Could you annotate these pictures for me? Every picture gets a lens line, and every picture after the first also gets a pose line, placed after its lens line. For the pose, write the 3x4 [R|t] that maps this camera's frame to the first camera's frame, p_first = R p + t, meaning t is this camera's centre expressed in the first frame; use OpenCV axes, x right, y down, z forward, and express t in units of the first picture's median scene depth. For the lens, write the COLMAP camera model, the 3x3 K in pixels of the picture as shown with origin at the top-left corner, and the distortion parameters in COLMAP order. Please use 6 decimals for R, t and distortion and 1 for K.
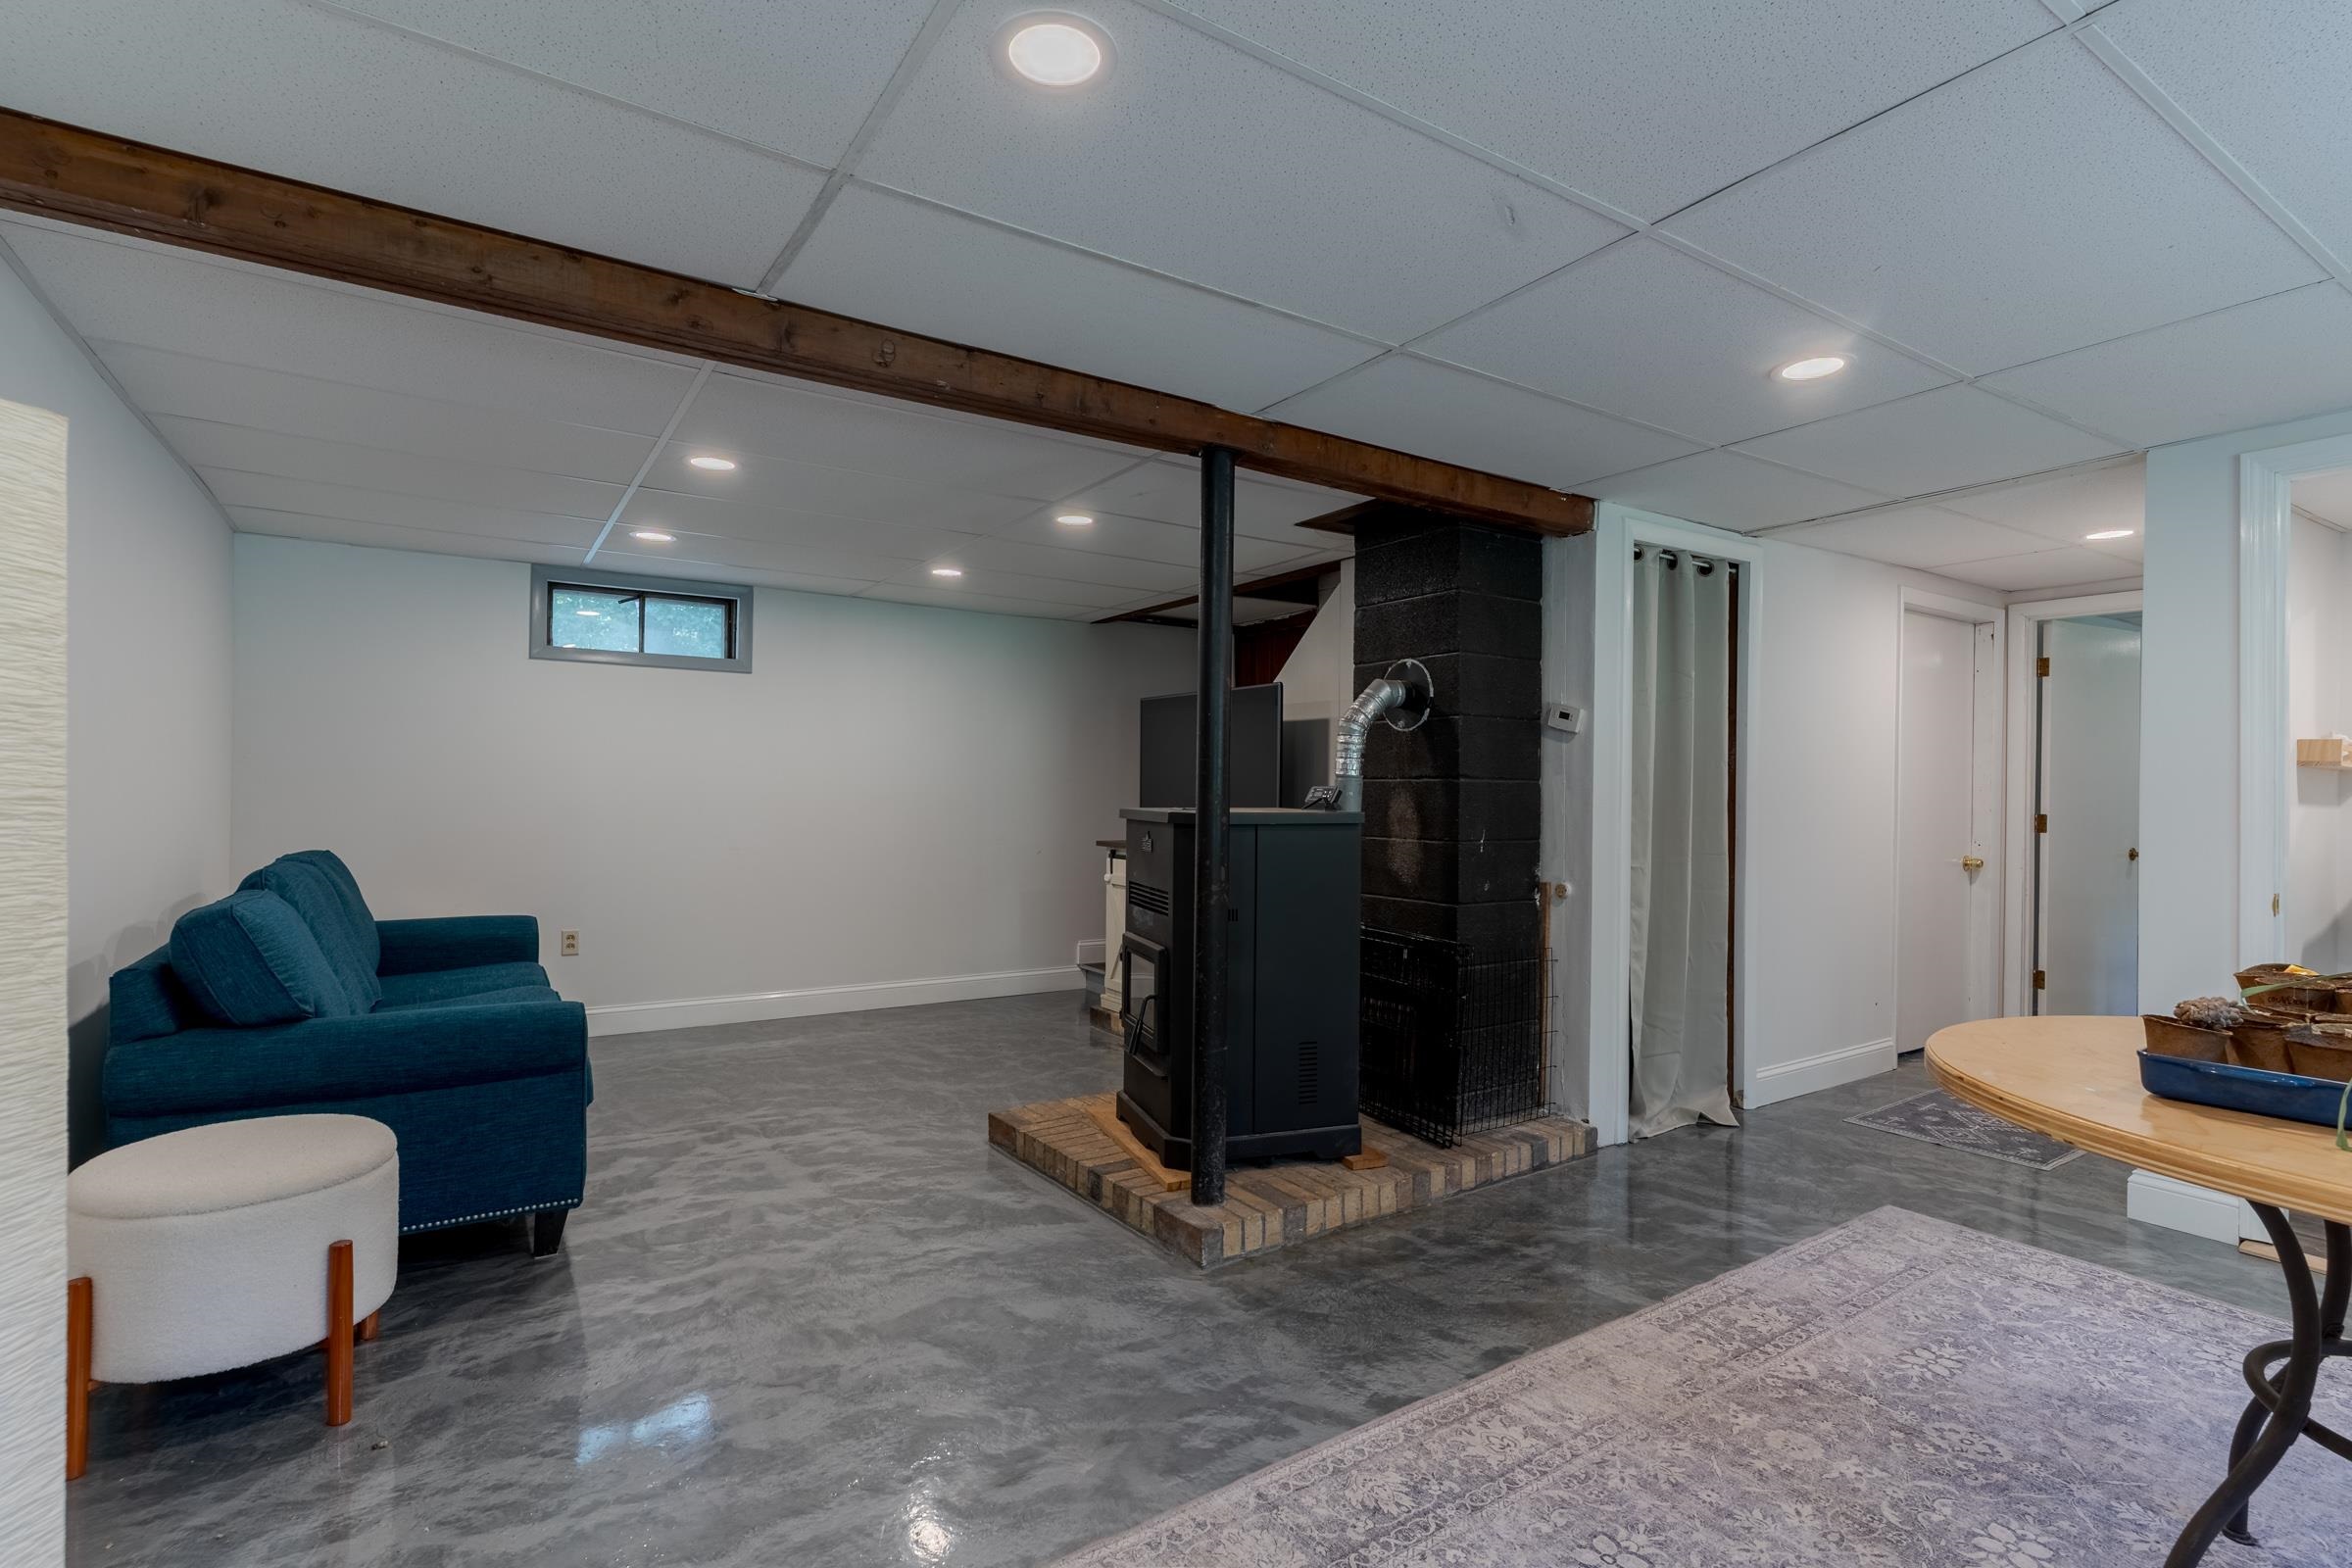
lens RADIAL K [[1124.2, 0, 1176.0], [0, 1124.2, 784.0], [0, 0, 1]] dist [0.002506, -0.000895]
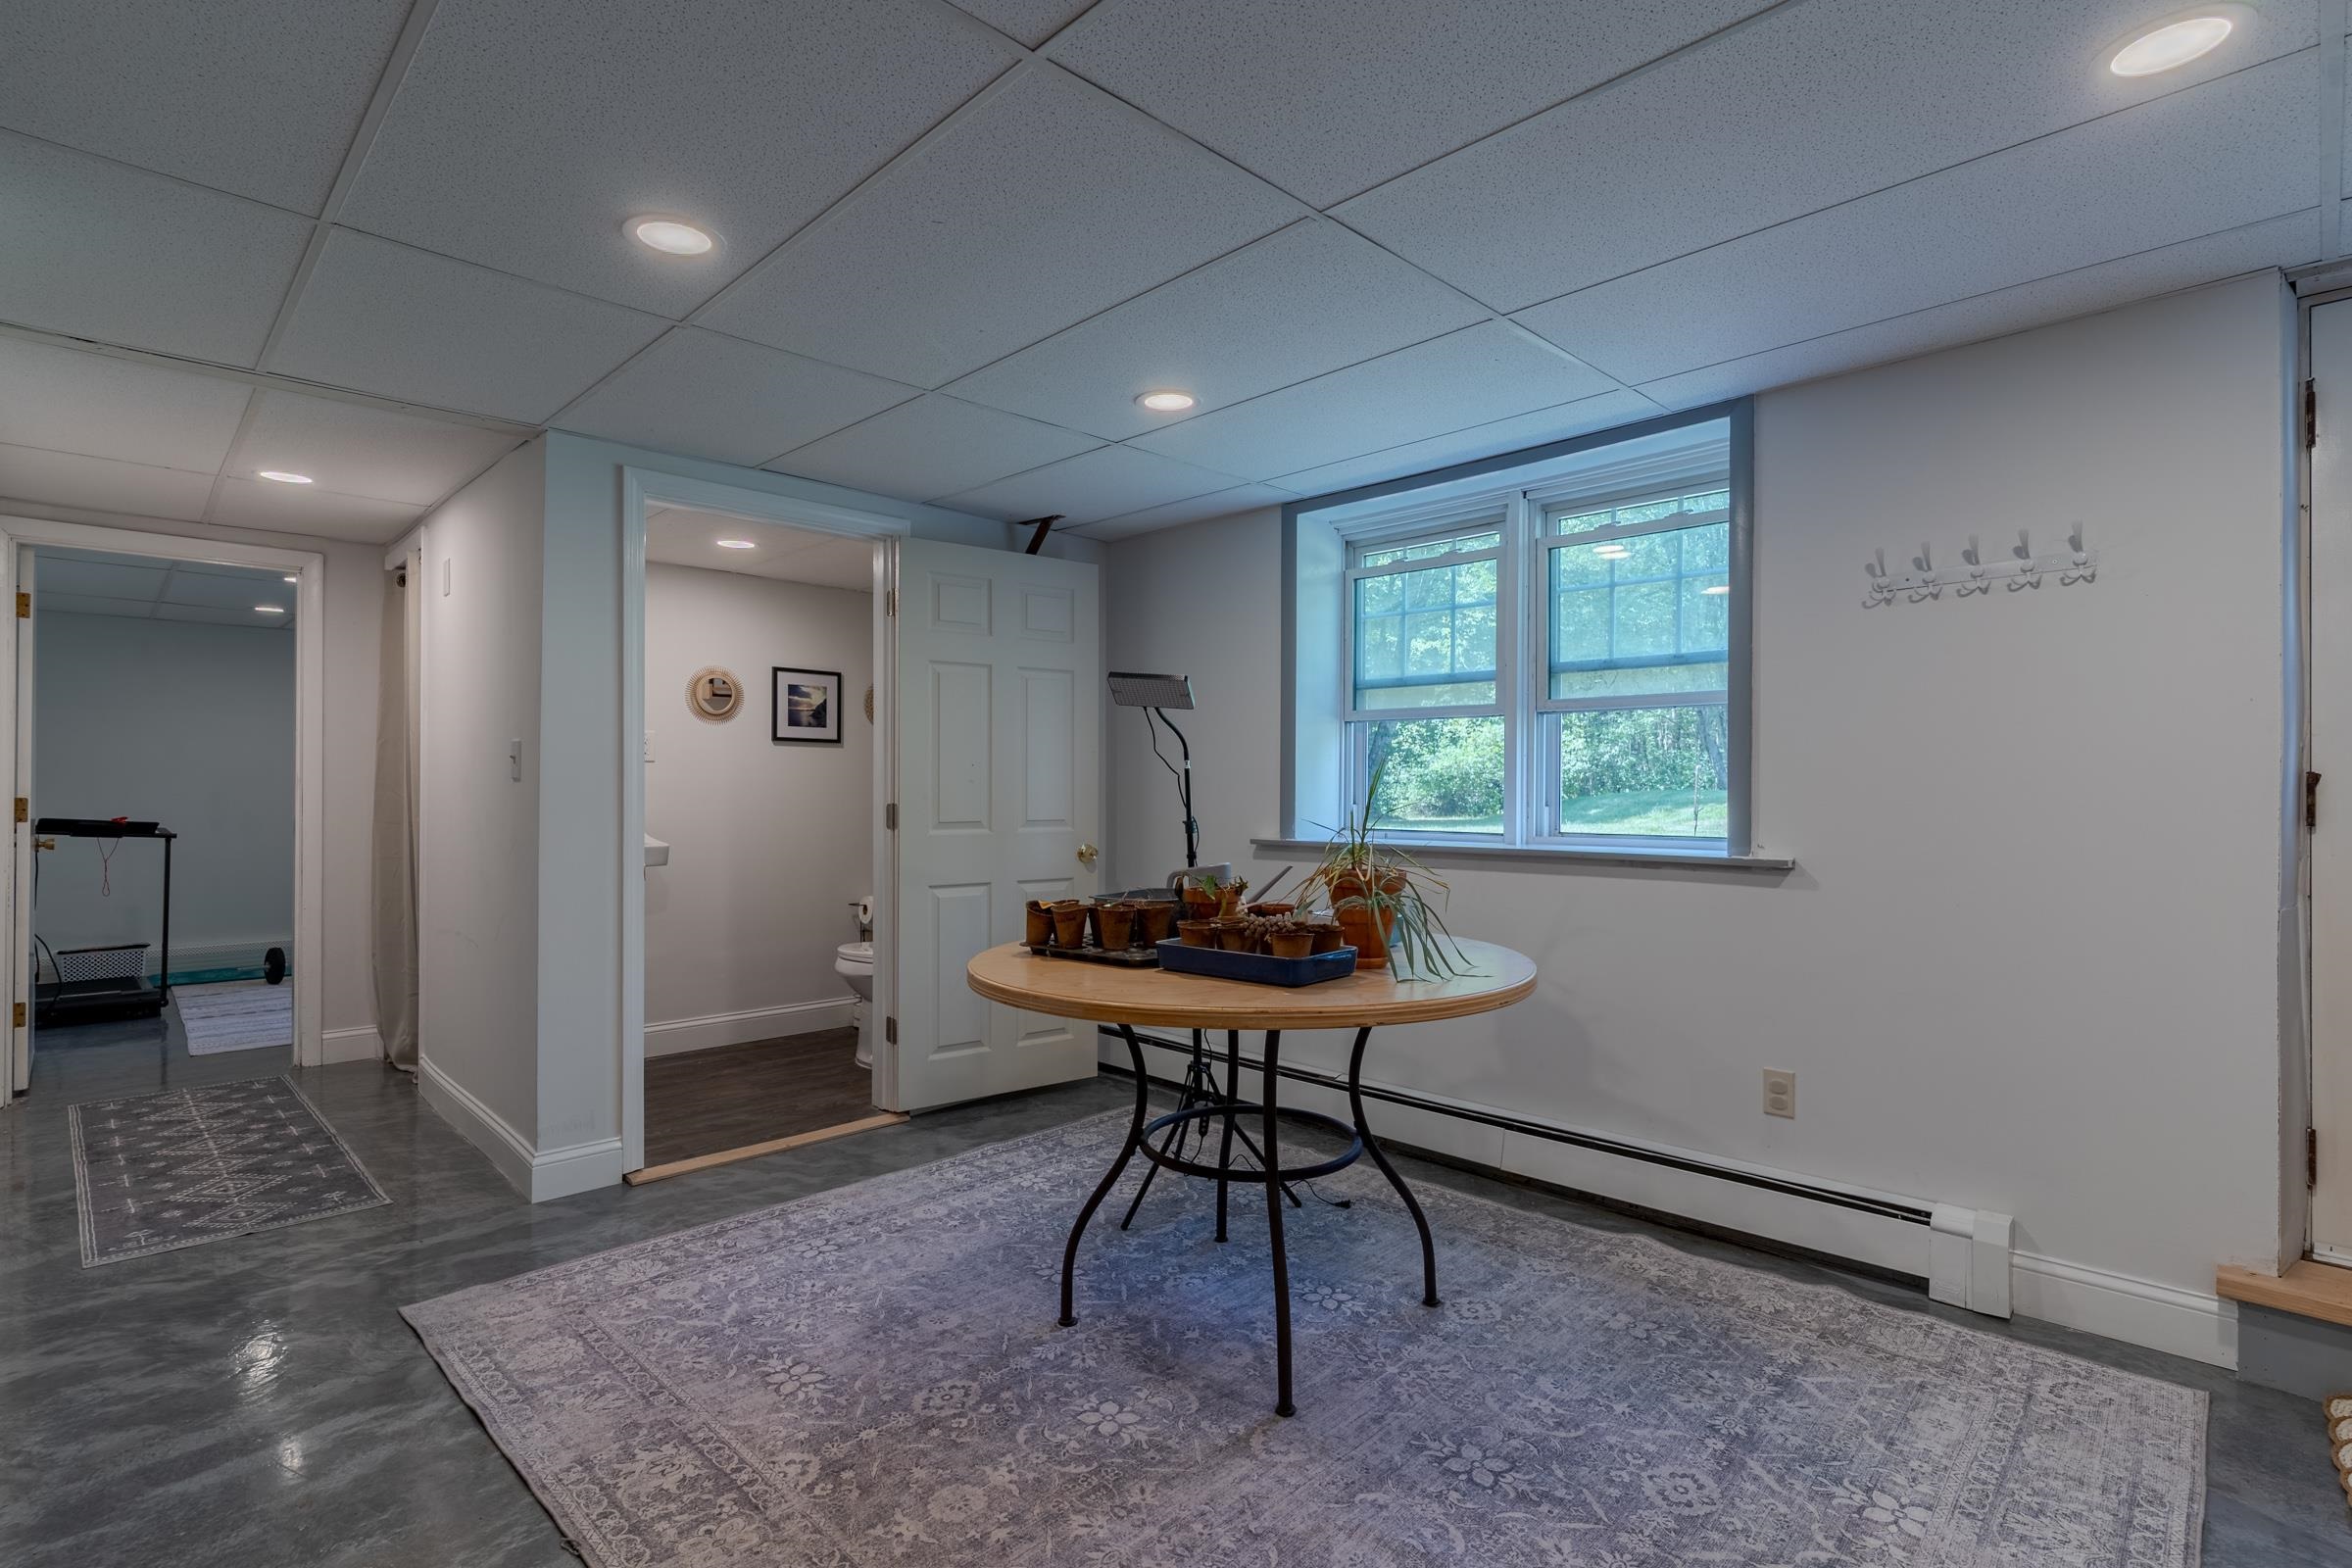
lens RADIAL K [[1124.2, 0, 1176.0], [0, 1124.2, 784.0], [0, 0, 1]] dist [0.002506, -0.000895]
pose [[-0.203948, -0.010627, 0.978924, -0.280897], [-0.011928, 0.999894, 0.008369, 0.003124], [-0.978909, -0.009970, -0.204053, 0.796617]]
